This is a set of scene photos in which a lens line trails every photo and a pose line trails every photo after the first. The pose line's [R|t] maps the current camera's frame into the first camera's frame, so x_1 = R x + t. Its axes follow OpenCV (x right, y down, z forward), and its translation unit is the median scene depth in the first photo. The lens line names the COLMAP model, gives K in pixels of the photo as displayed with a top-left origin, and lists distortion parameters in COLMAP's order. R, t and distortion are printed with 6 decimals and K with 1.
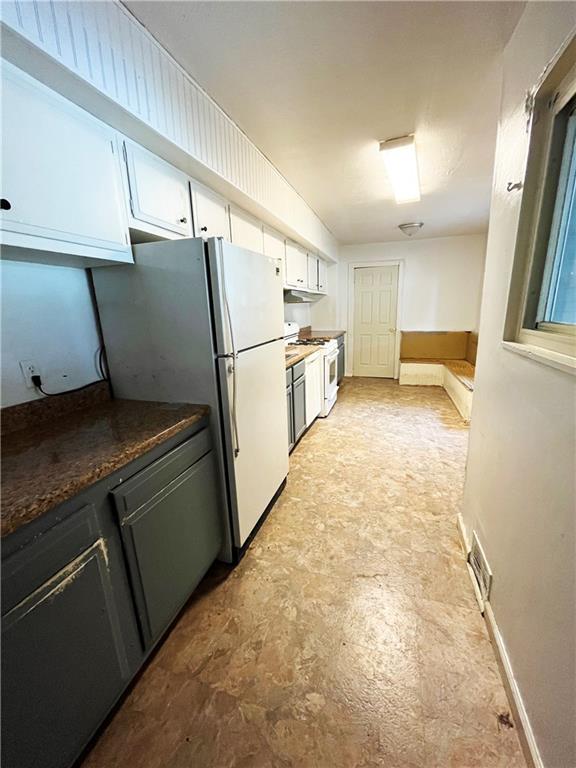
lens RADIAL K [[309.1, 0, 291.4], [0, 309.1, 384.0], [0, 0, 1]] dist [-0.002576, -0.000213]
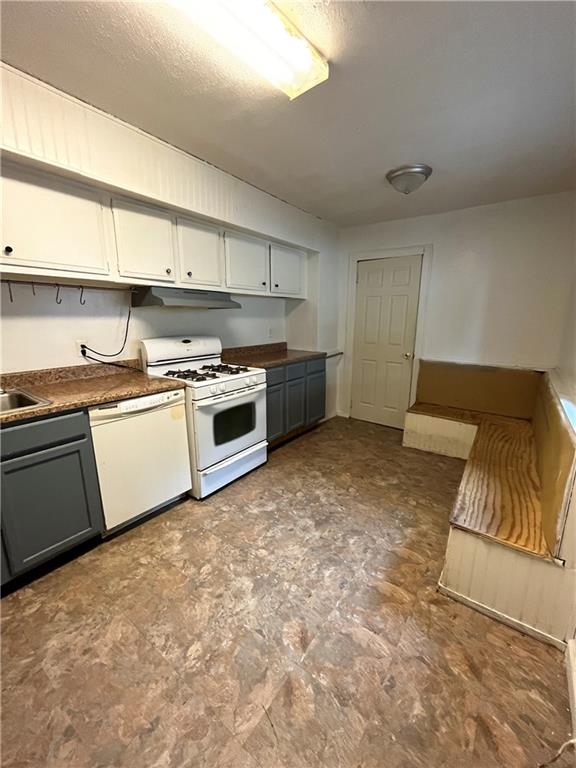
lens RADIAL K [[309.1, 0, 291.4], [0, 309.1, 384.0], [0, 0, 1]] dist [-0.002576, -0.000213]
pose [[0.950090, 0.101825, -0.294892, 0.379728], [-0.107723, 0.994174, -0.003783, -0.116745], [0.292789, 0.035361, 0.955523, 0.417279]]
